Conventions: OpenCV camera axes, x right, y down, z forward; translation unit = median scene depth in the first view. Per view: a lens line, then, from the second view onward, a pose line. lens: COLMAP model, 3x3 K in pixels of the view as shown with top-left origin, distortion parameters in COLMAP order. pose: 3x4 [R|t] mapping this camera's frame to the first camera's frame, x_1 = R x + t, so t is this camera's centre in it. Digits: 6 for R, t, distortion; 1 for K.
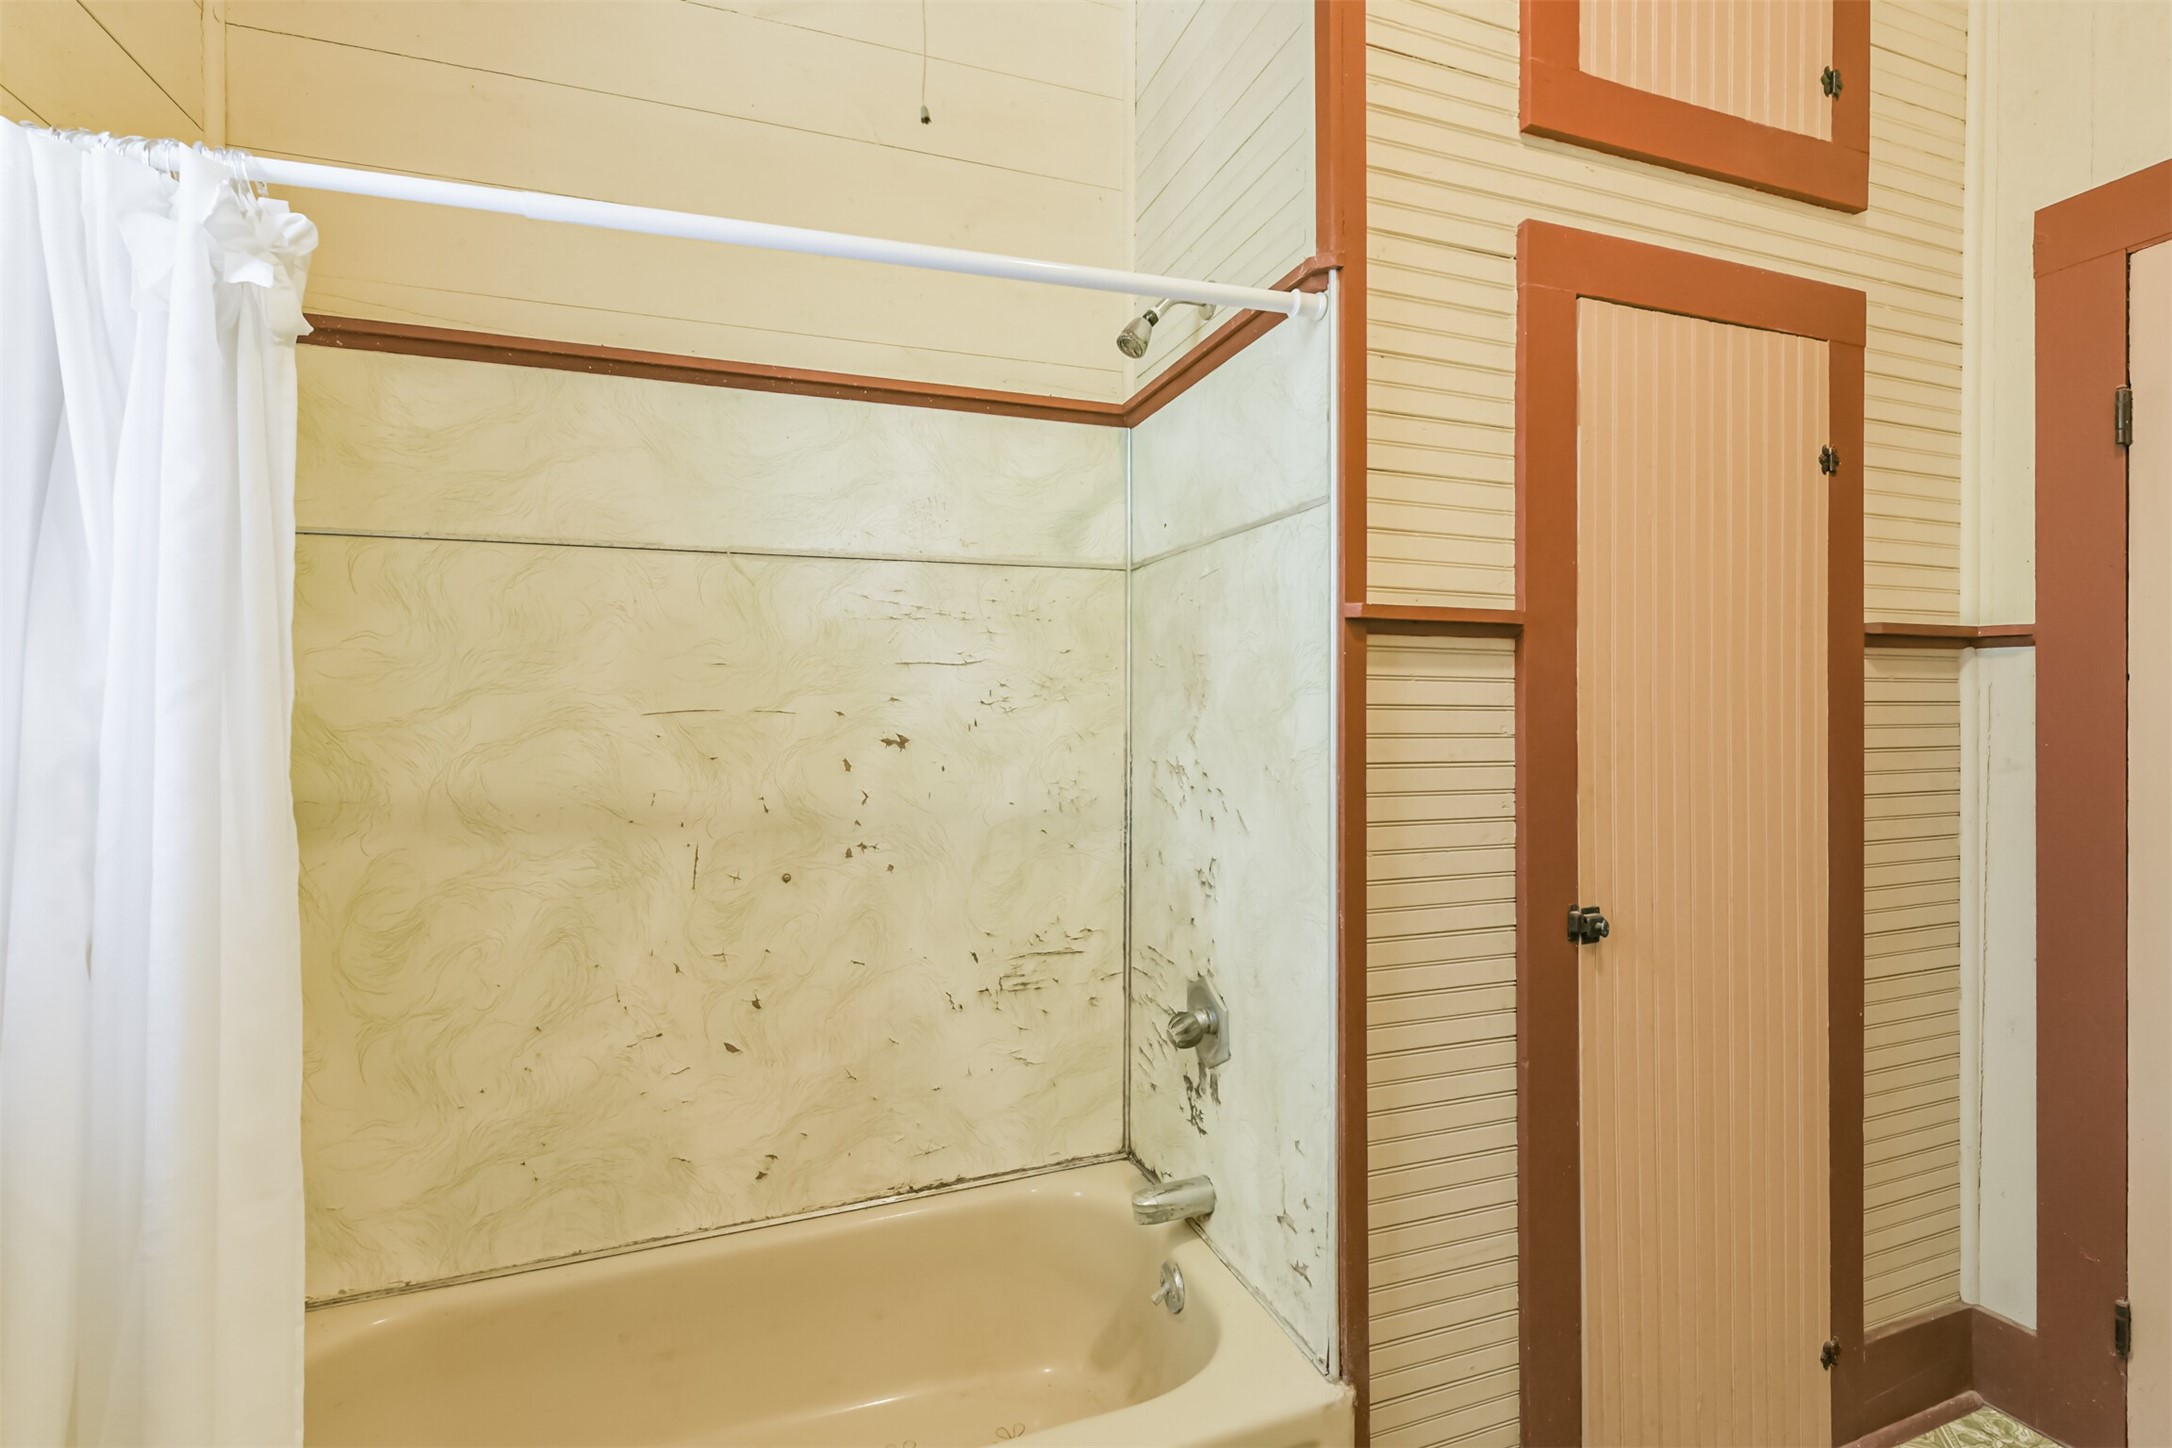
lens RADIAL K [[928.5, 0, 1082.2], [0, 928.5, 724.6], [0, 0, 1]] dist [0.023667, -0.007199]
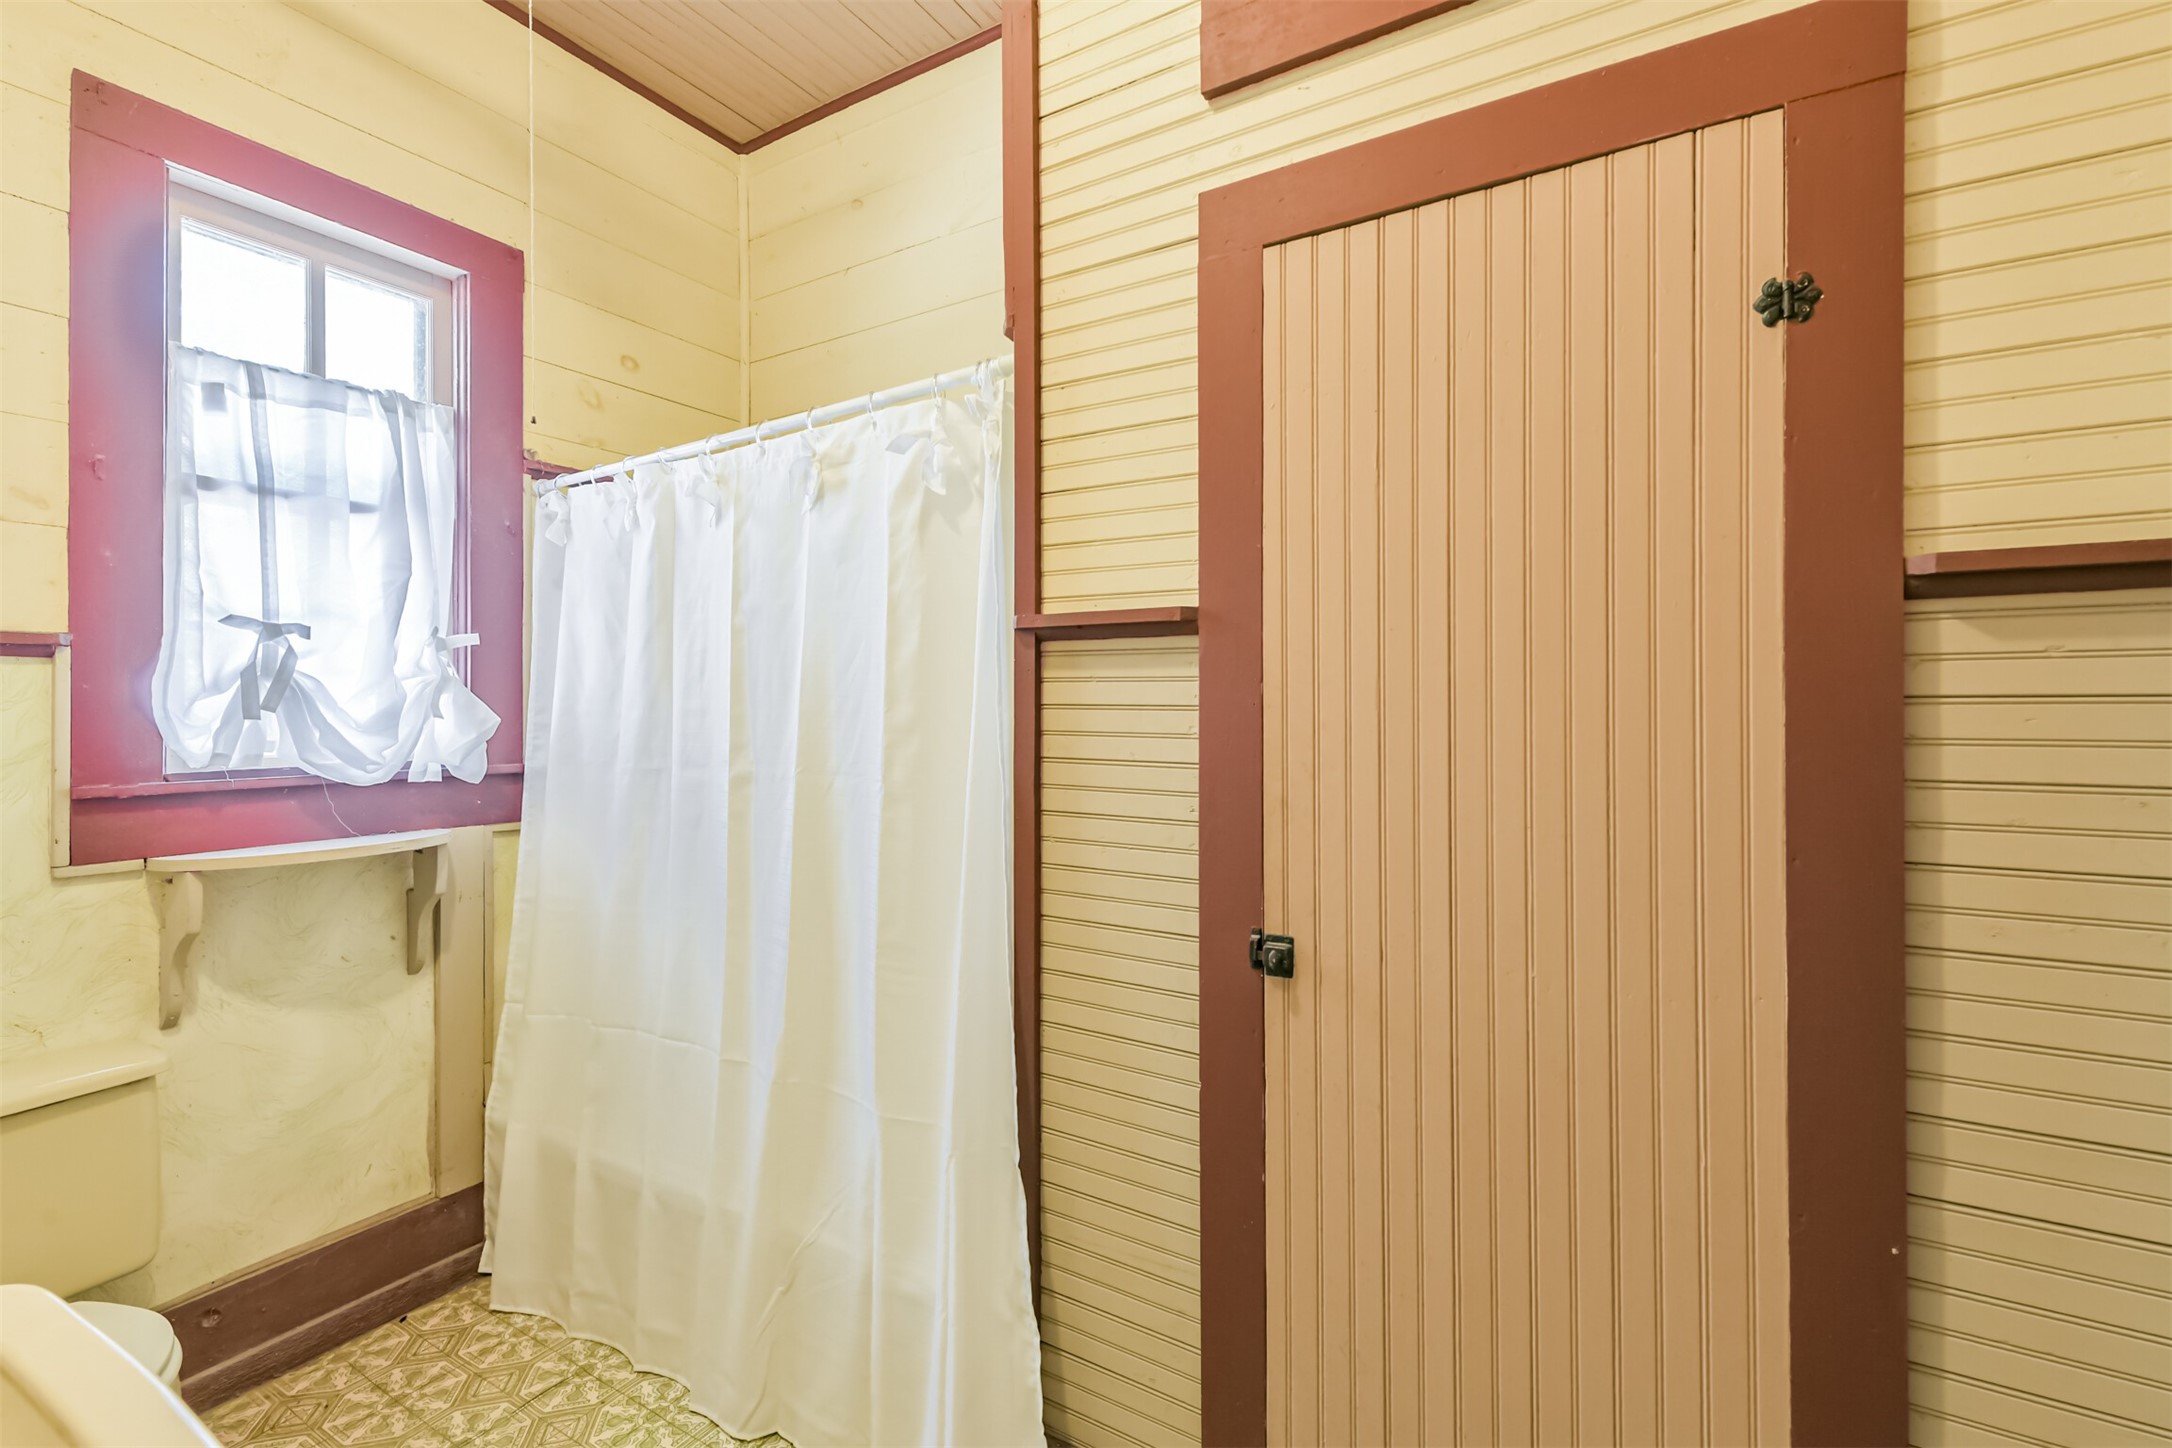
lens RADIAL K [[928.5, 0, 1098.1], [0, 928.5, 717.3], [0, 0, 1]] dist [0.023667, -0.007199]
pose [[0.643057, 0.006647, -0.765789, 1.124985], [-0.015144, 0.999877, -0.004038, -0.003011], [0.765668, 0.014194, 0.643079, 0.316165]]
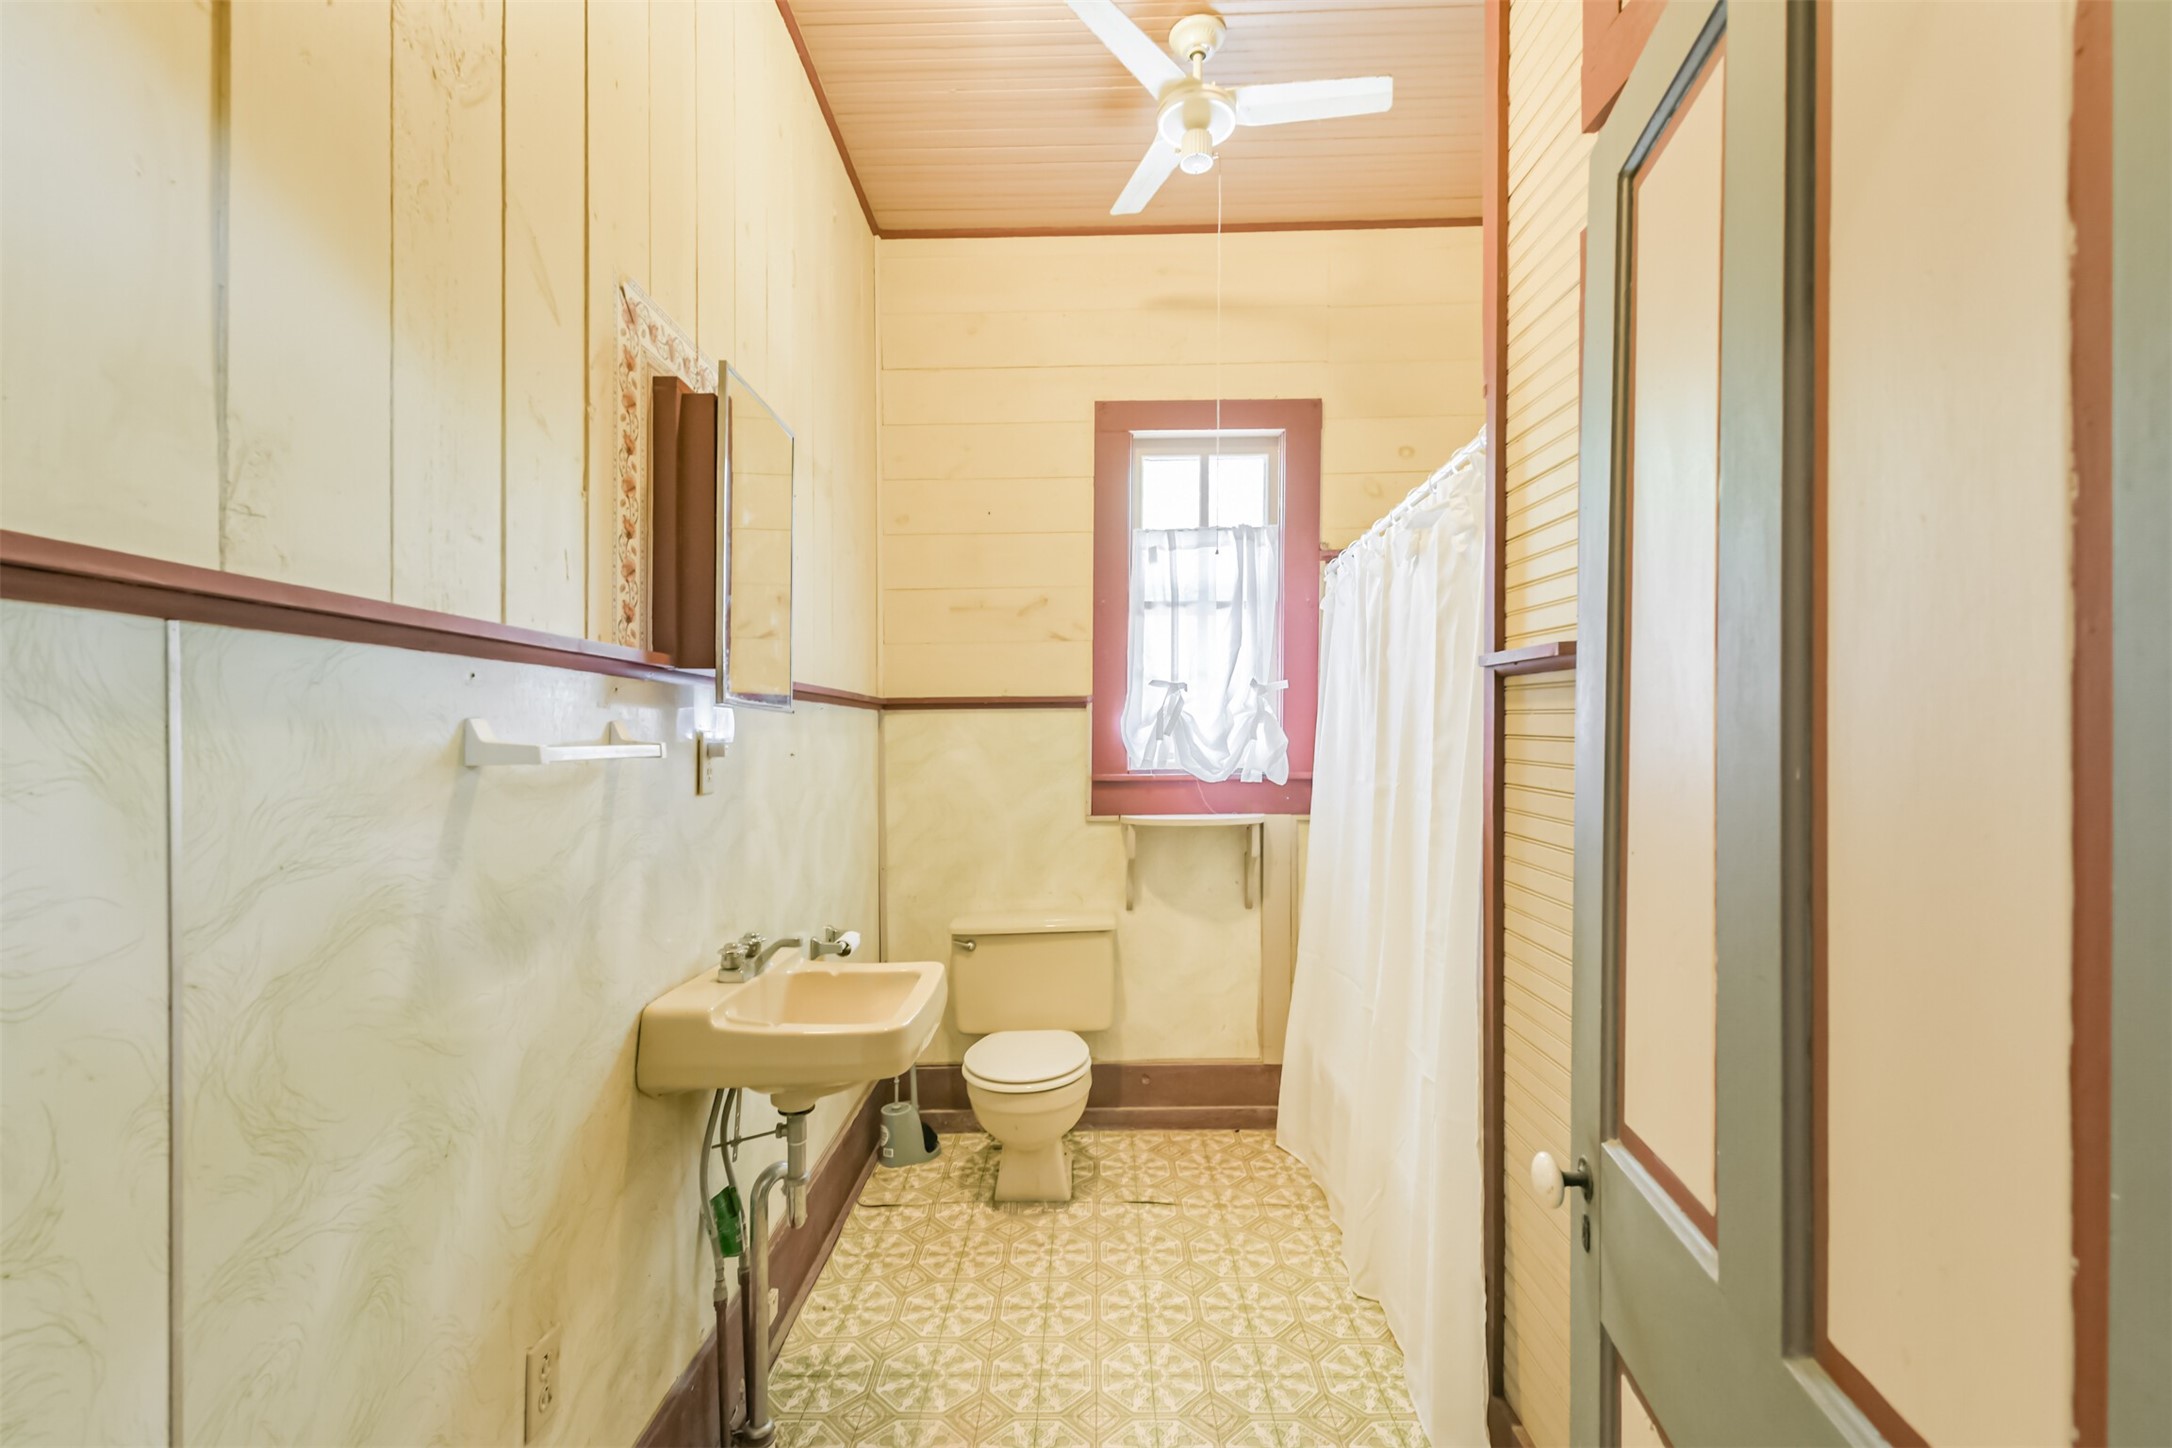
lens RADIAL K [[928.5, 0, 1094.3], [0, 928.5, 734.2], [0, 0, 1]] dist [0.023667, -0.007199]
pose [[-0.319245, 0.009044, -0.947629, 1.529063], [-0.012436, 0.999828, 0.013732, -0.030826], [0.947591, 0.016169, -0.319078, 0.824530]]
